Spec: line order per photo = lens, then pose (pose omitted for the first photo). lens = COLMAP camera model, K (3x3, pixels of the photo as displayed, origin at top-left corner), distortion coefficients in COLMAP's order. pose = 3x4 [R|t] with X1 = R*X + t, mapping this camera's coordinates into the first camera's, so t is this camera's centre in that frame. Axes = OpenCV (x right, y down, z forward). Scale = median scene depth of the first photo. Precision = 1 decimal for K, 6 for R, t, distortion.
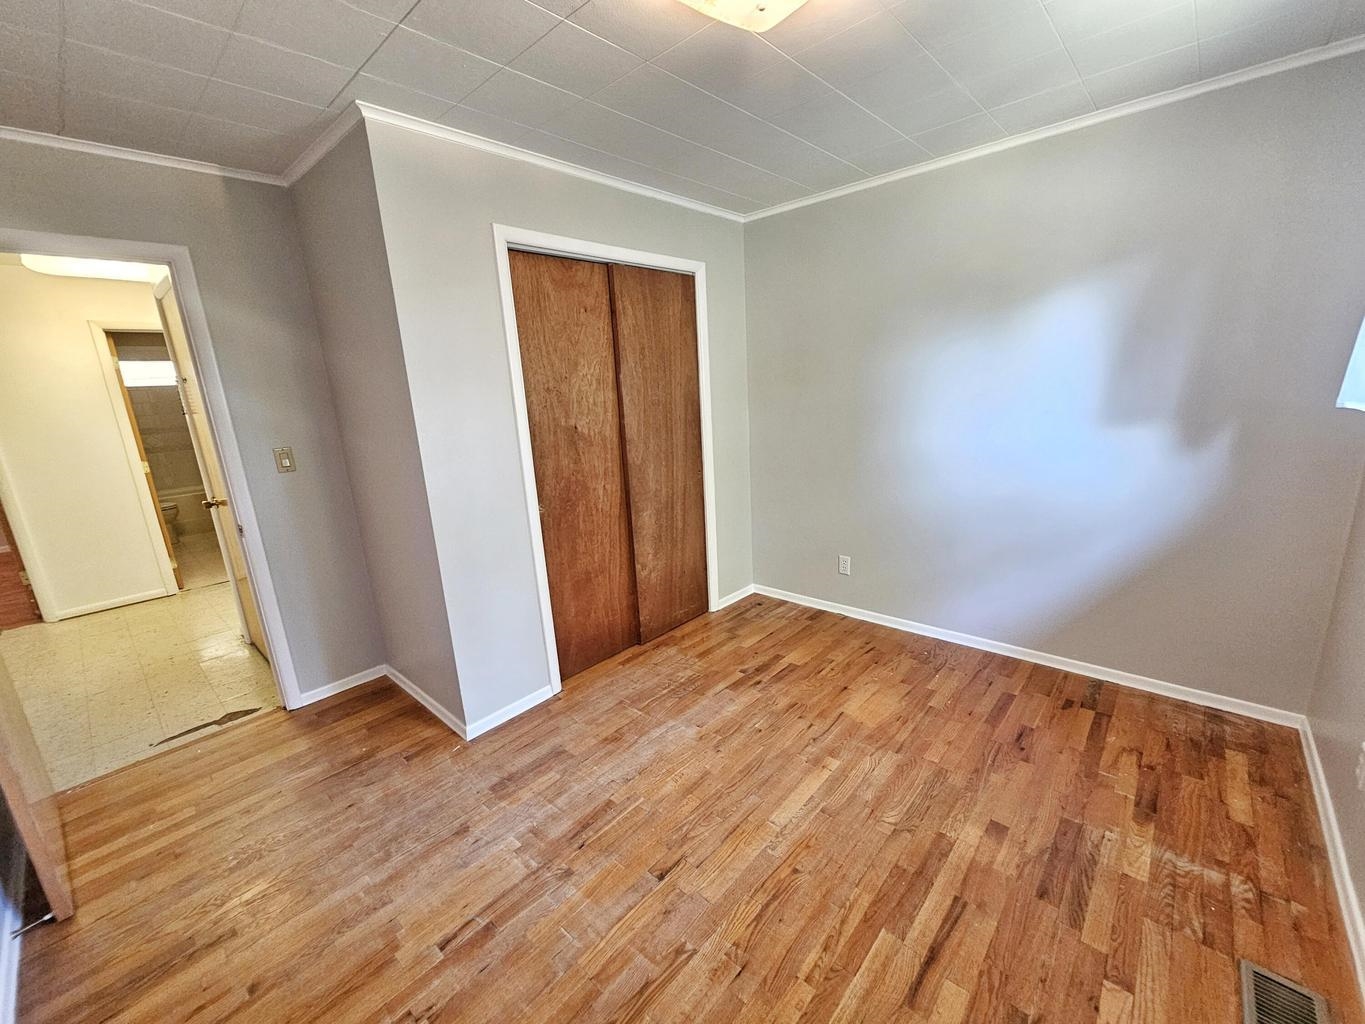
lens RADIAL K [[555.7, 0, 686.5], [0, 555.7, 514.7], [0, 0, 1]] dist [-0.000423, -0.000721]
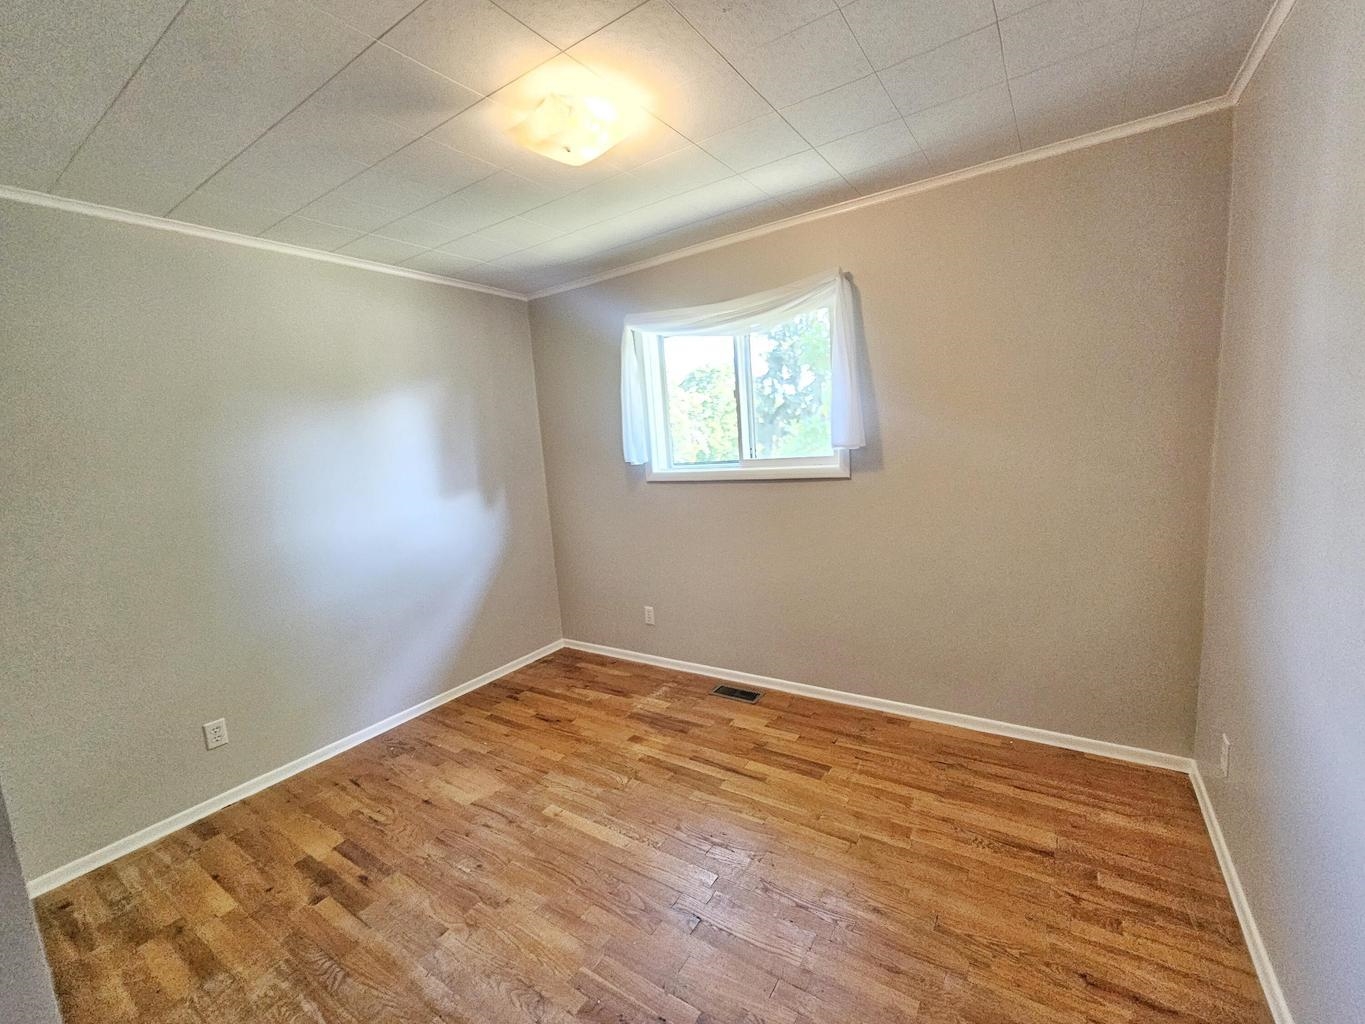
lens RADIAL K [[555.7, 0, 695.3], [0, 555.7, 516.1], [0, 0, 1]] dist [-0.000423, -0.000721]
pose [[-0.149706, -0.078064, 0.985644, -0.690180], [0.299580, 0.946436, 0.120461, -0.105646], [-0.942253, 0.313313, -0.118300, 0.639433]]
